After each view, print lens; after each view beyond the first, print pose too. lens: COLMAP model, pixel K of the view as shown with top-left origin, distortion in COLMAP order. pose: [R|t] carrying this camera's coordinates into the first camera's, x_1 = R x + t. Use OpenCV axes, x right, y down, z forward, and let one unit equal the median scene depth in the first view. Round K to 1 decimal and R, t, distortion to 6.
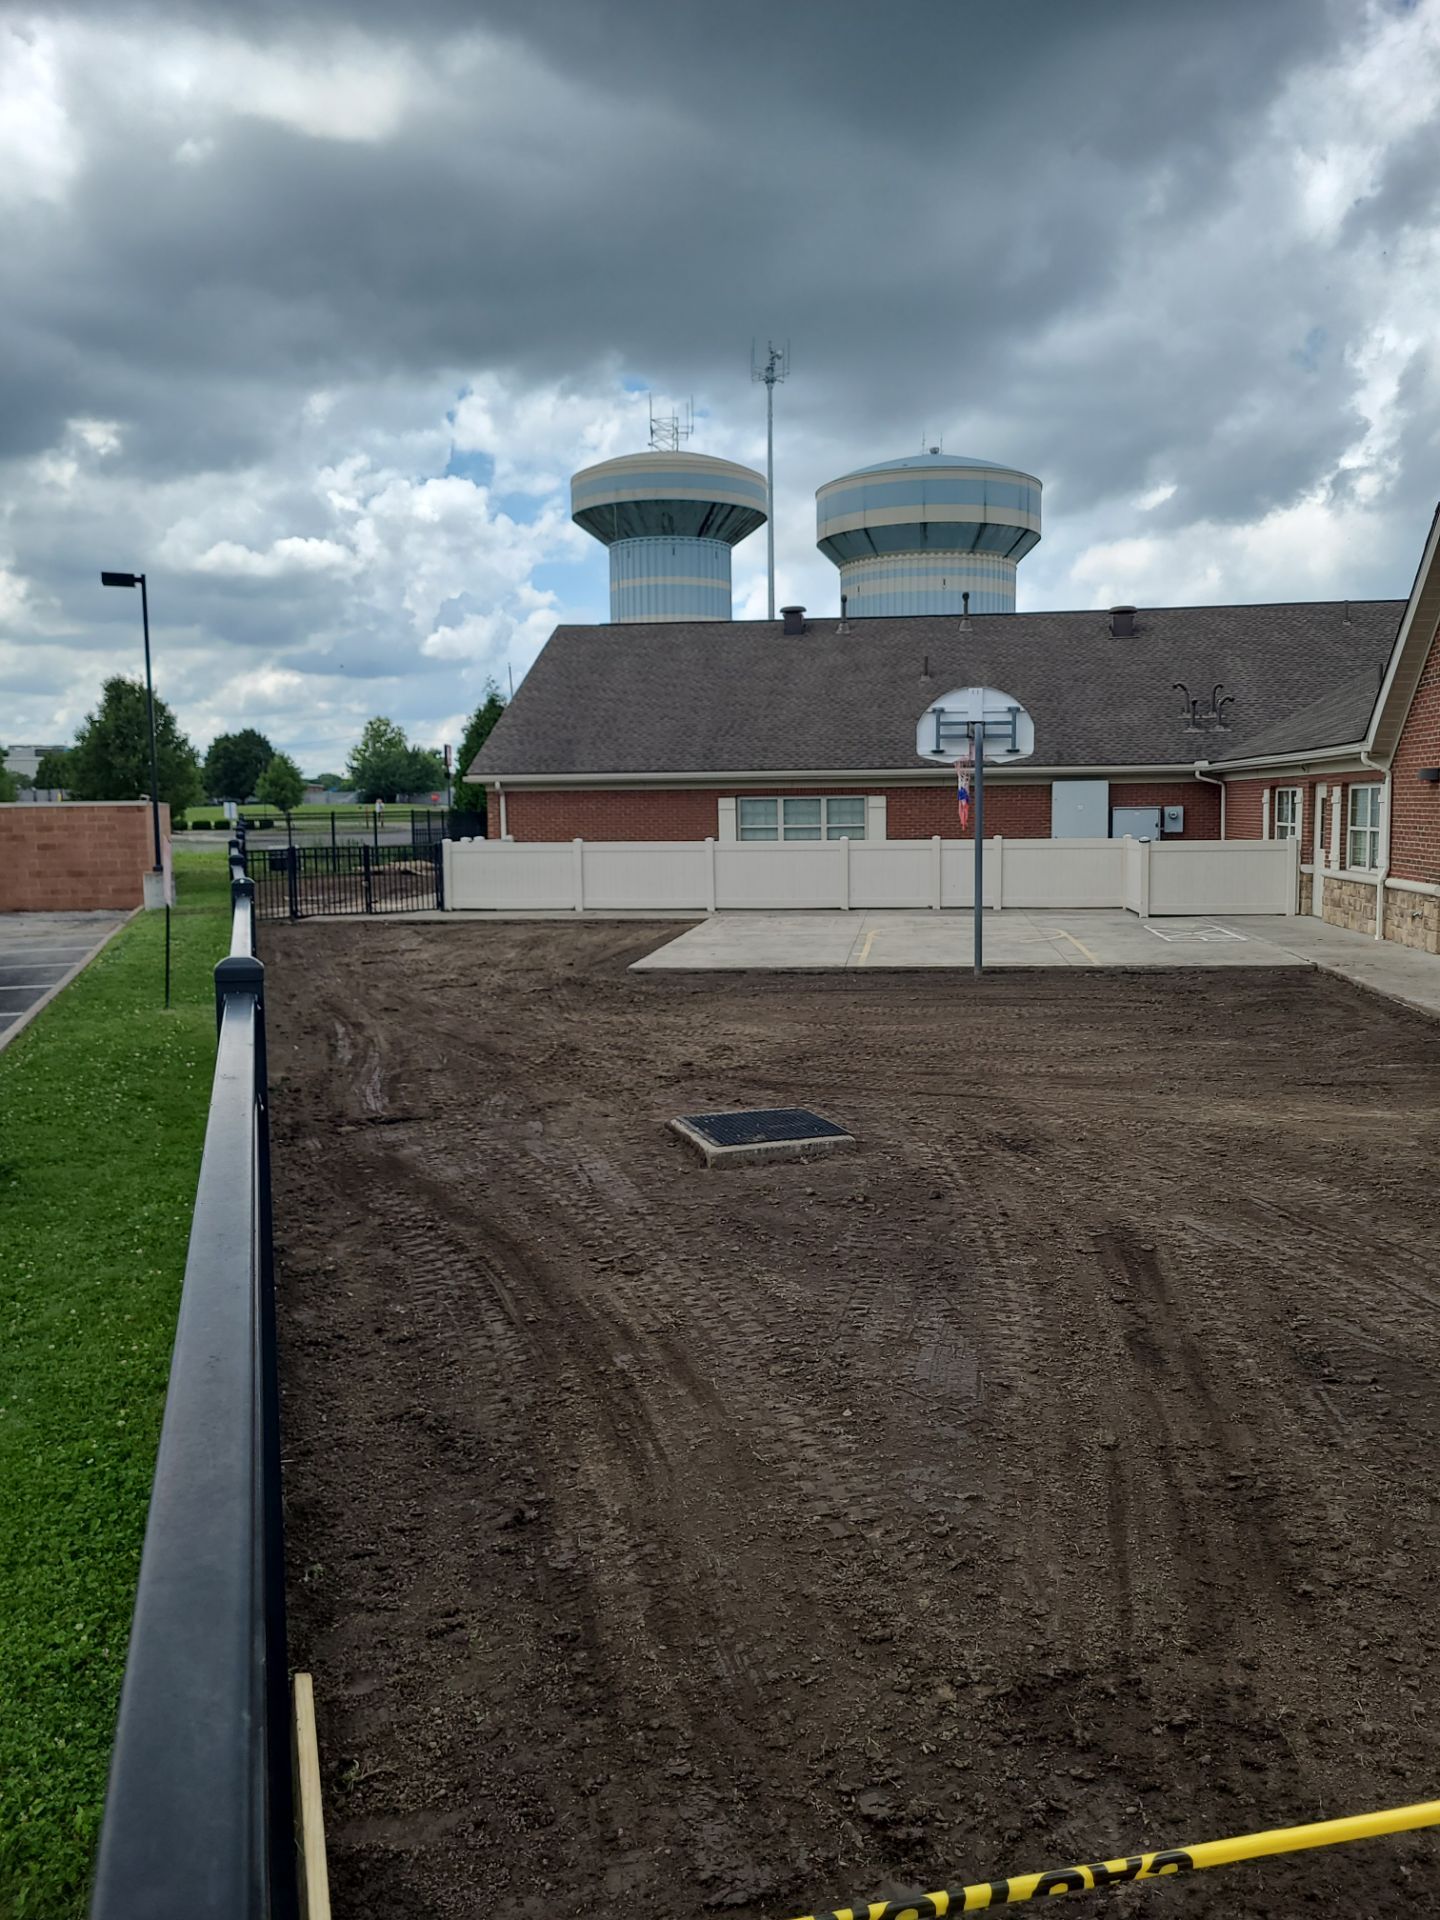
lens RADIAL K [[1520.0, 0, 745.0], [0, 1520.0, 968.1], [0, 0, 1]] dist [0.004932, 0.002895]
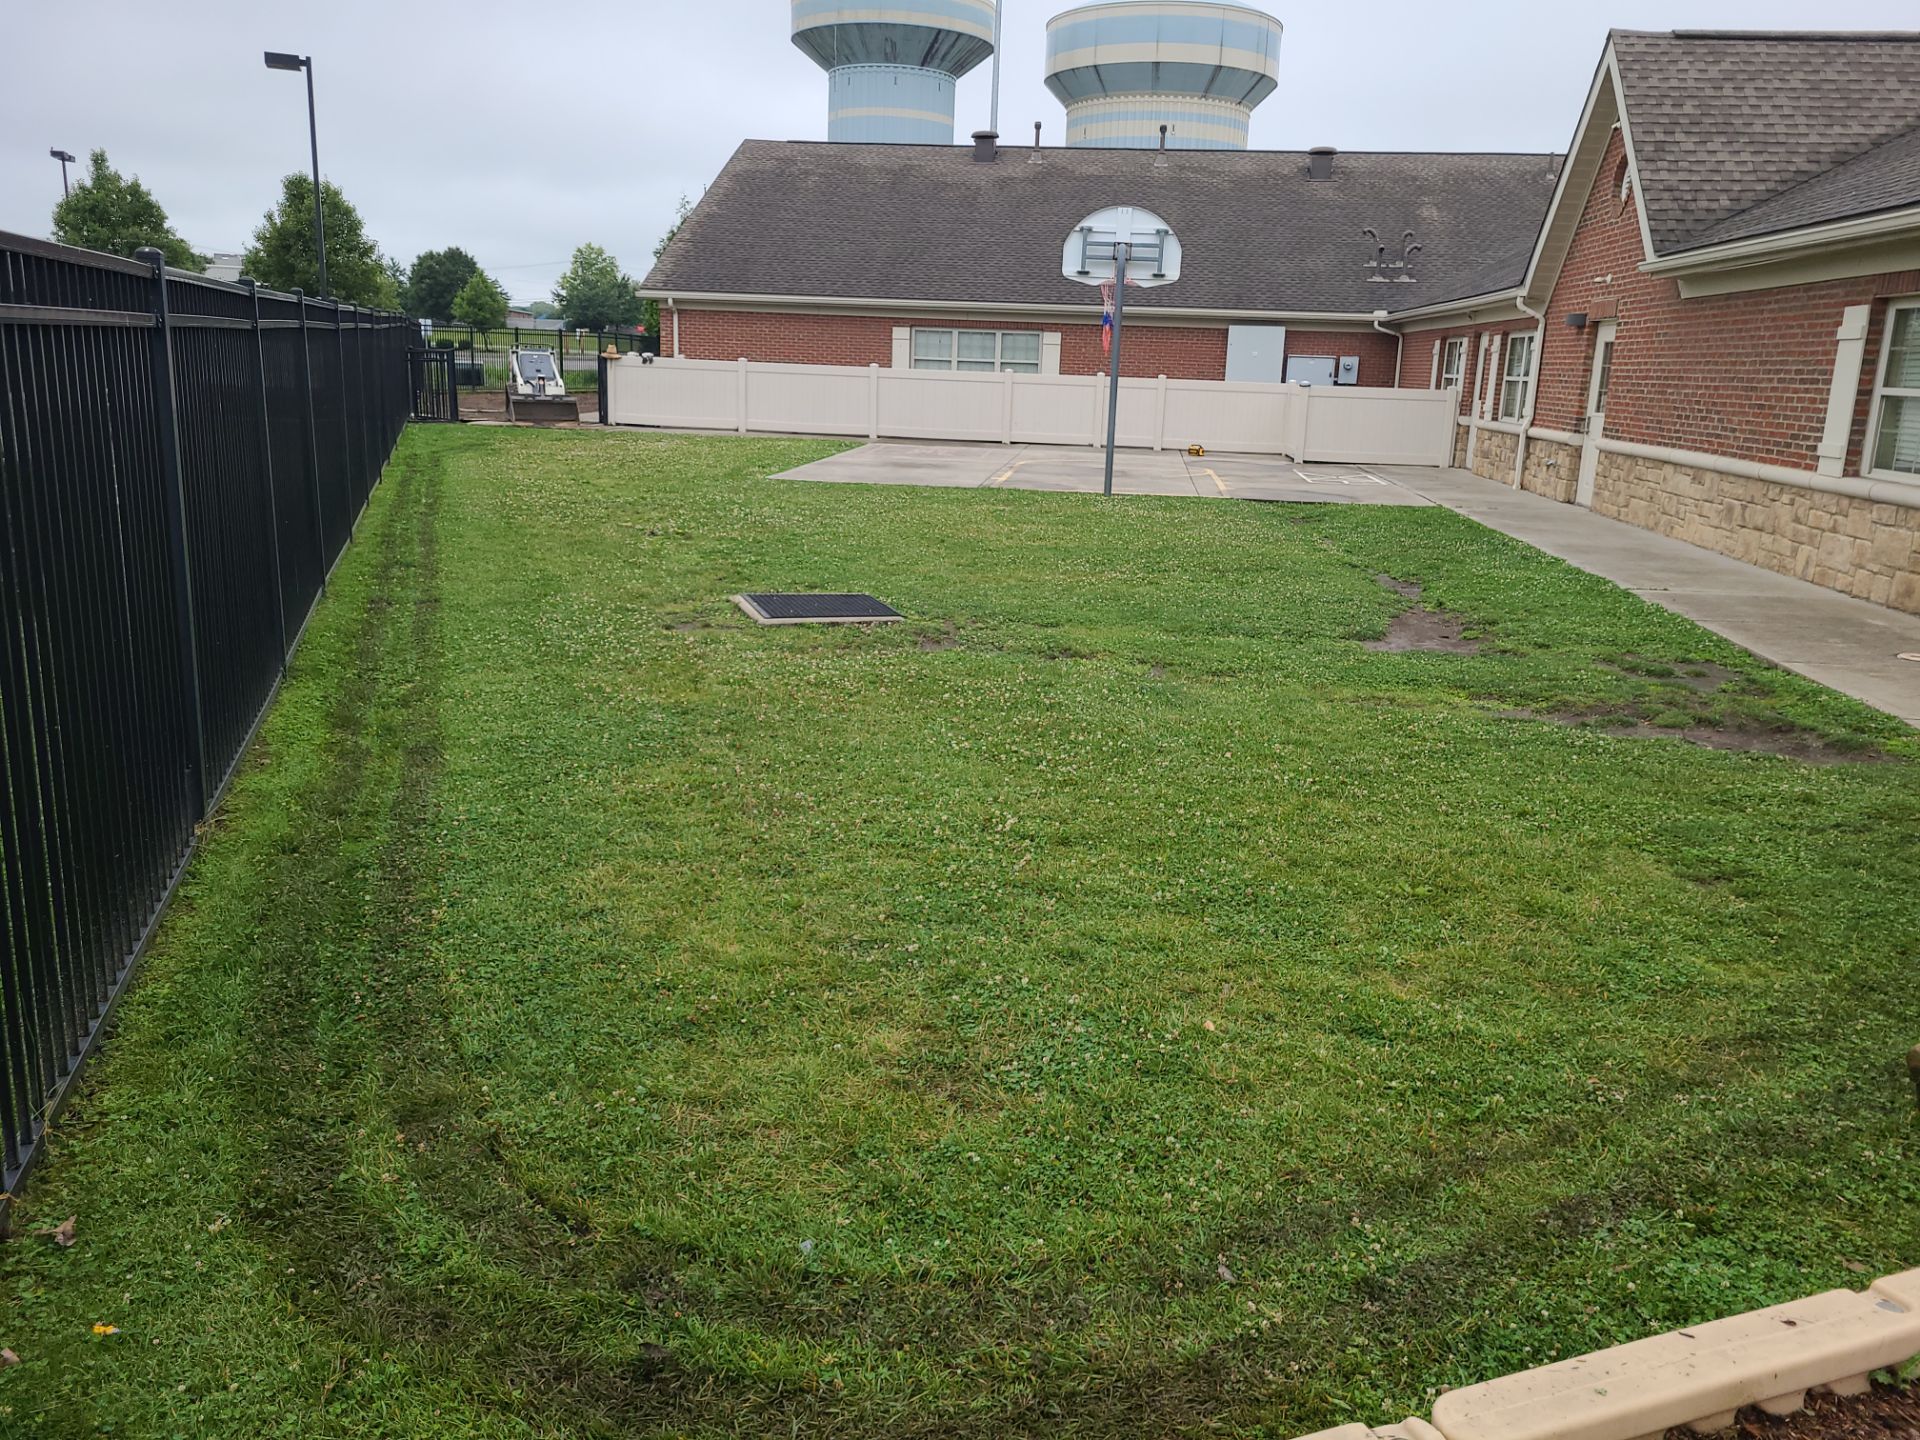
lens RADIAL K [[1510.6, 0, 960.0], [0, 1510.6, 720.0], [0, 0, 1]] dist [0.035561, -0.050982]
pose [[0.998722, 0.050522, -0.001063, 0.040509], [-0.050007, 0.991124, 0.123181, 0.018519], [0.007277, -0.122970, 0.992384, -0.009422]]
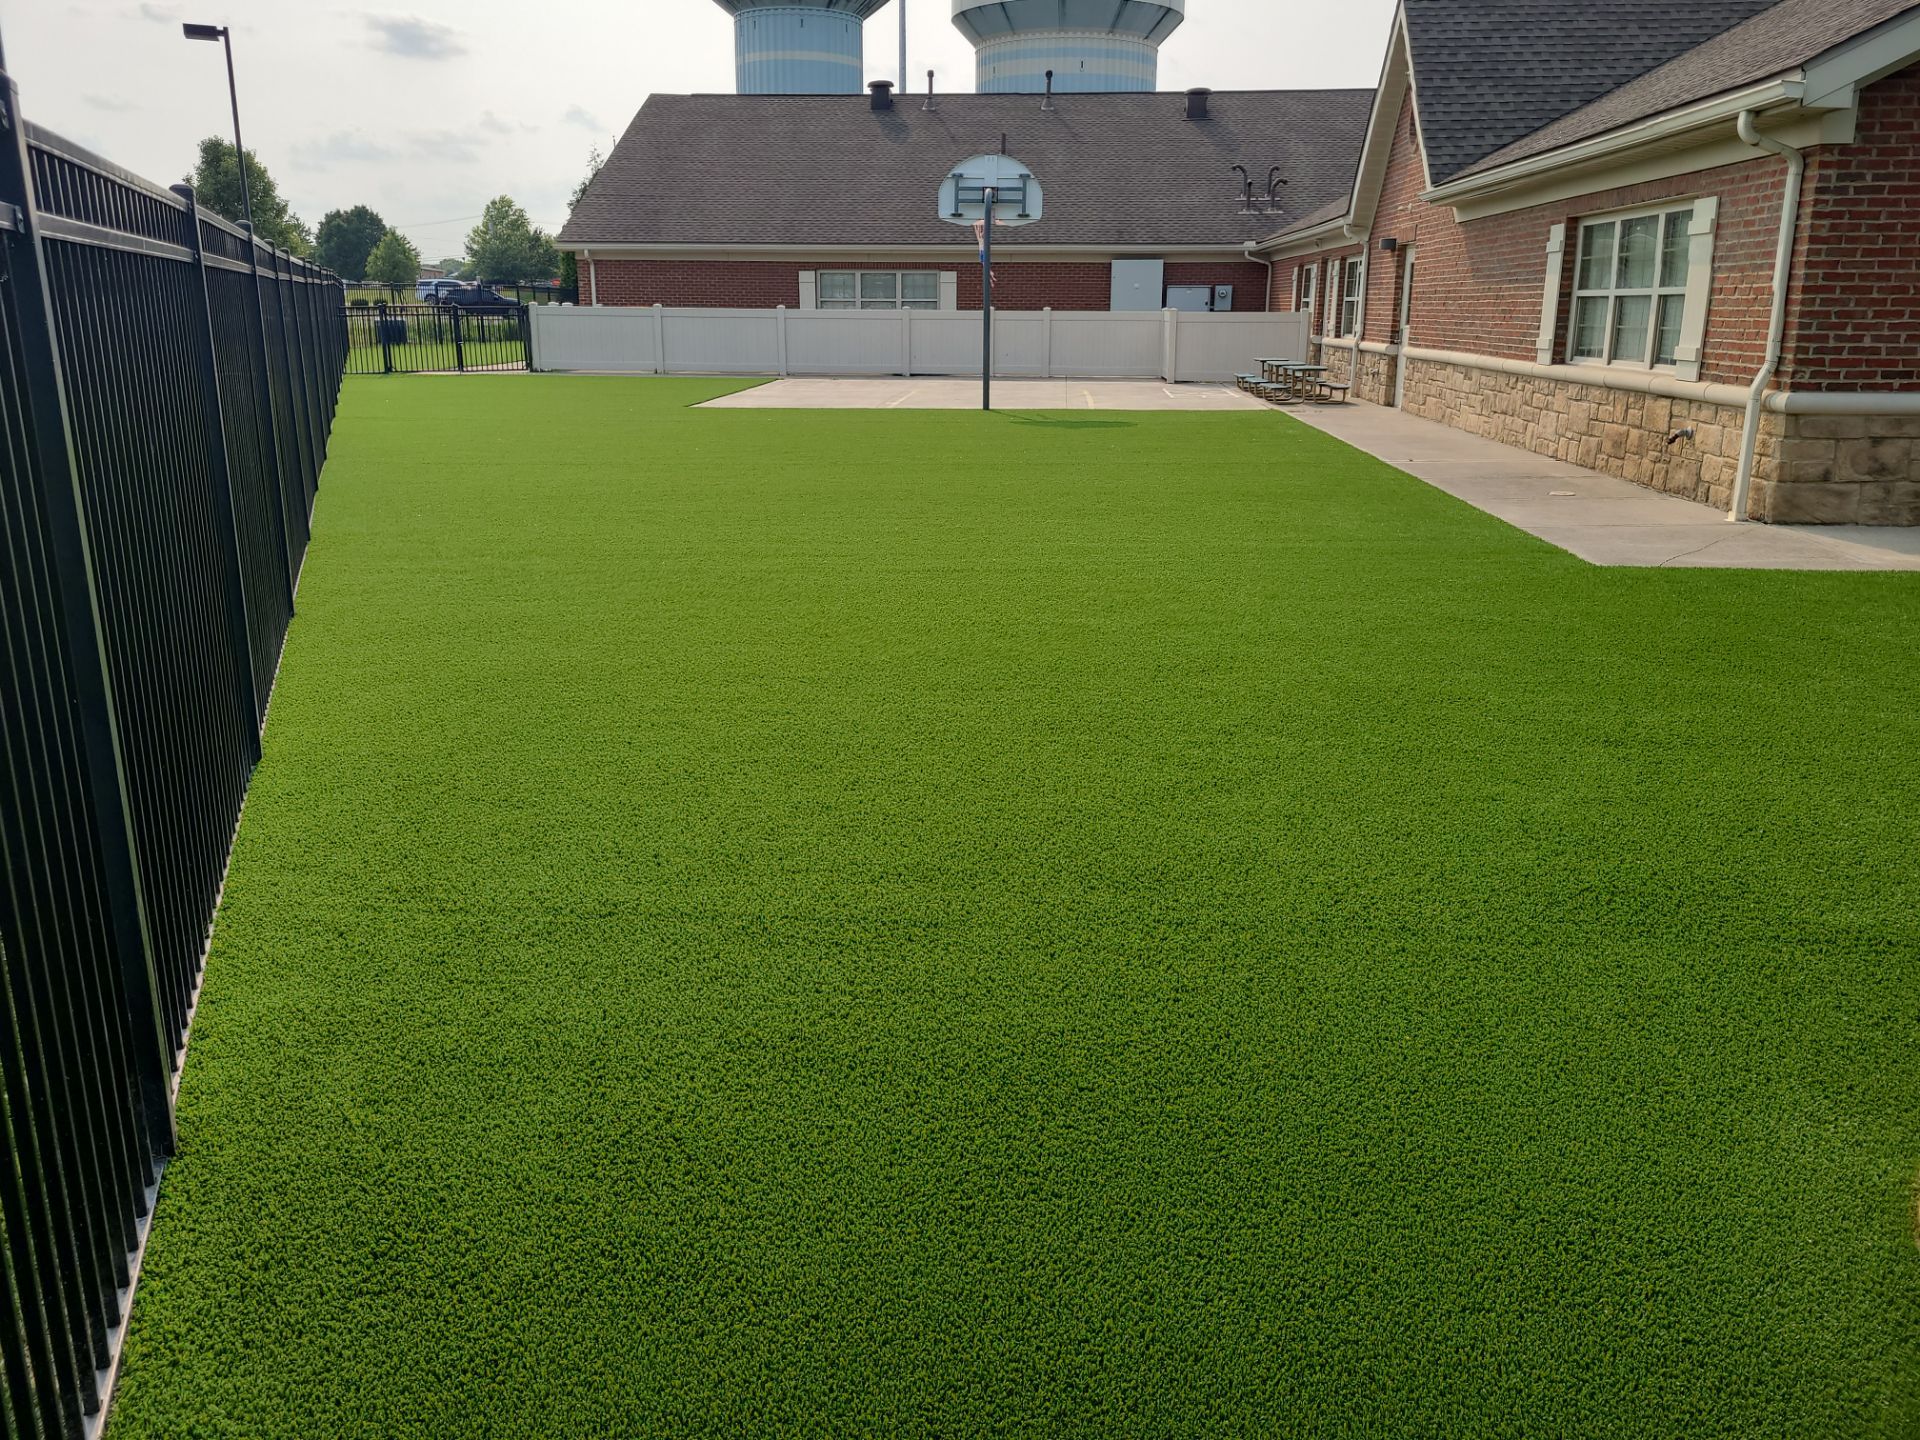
lens RADIAL K [[1555.7, 0, 960.0], [0, 1555.7, 720.0], [0, 0, 1]] dist [0.047010, -0.066469]
pose [[0.999360, 0.009663, 0.034438, 0.060462], [-0.014652, 0.988924, 0.147698, 0.034976], [-0.032629, -0.148108, 0.988433, -0.119006]]
